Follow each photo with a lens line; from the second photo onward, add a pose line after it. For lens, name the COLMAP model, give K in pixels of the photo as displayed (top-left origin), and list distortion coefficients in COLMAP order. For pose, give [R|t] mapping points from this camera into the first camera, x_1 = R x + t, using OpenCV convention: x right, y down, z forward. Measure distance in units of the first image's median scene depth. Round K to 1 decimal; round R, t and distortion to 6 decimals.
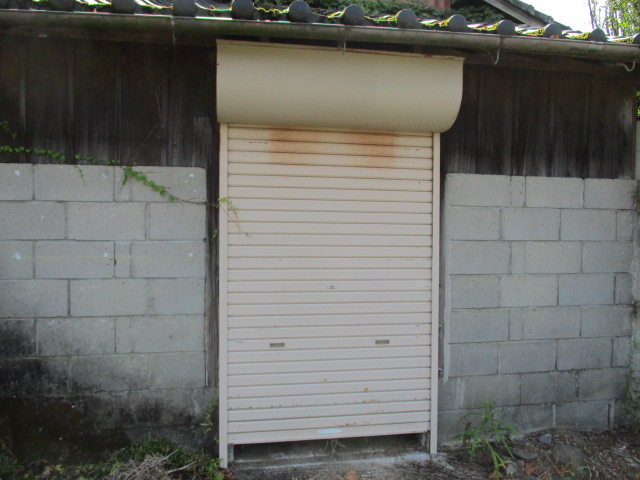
lens RADIAL K [[535.8, 0, 319.0], [0, 535.8, 238.6], [0, 0, 1]] dist [-0.036724, 0.014510]
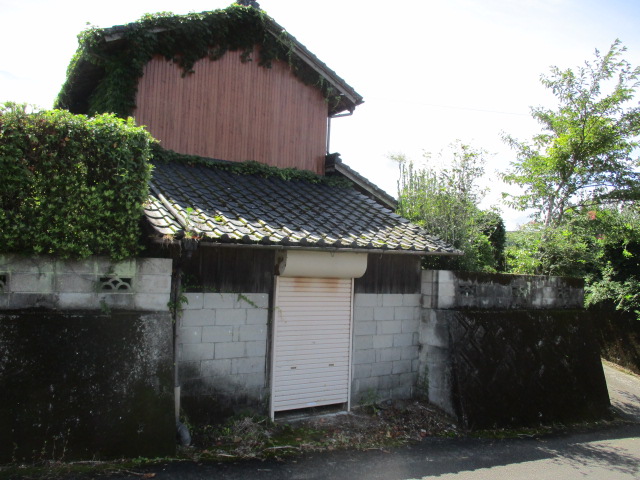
lens RADIAL K [[535.8, 0, 321.4], [0, 535.8, 240.6], [0, 0, 1]] dist [-0.036724, 0.014510]
pose [[0.918853, 0.046215, 0.391884, -0.928296], [-0.021195, 0.997465, -0.067936, -0.207801], [-0.394030, 0.054117, 0.917503, -1.269982]]
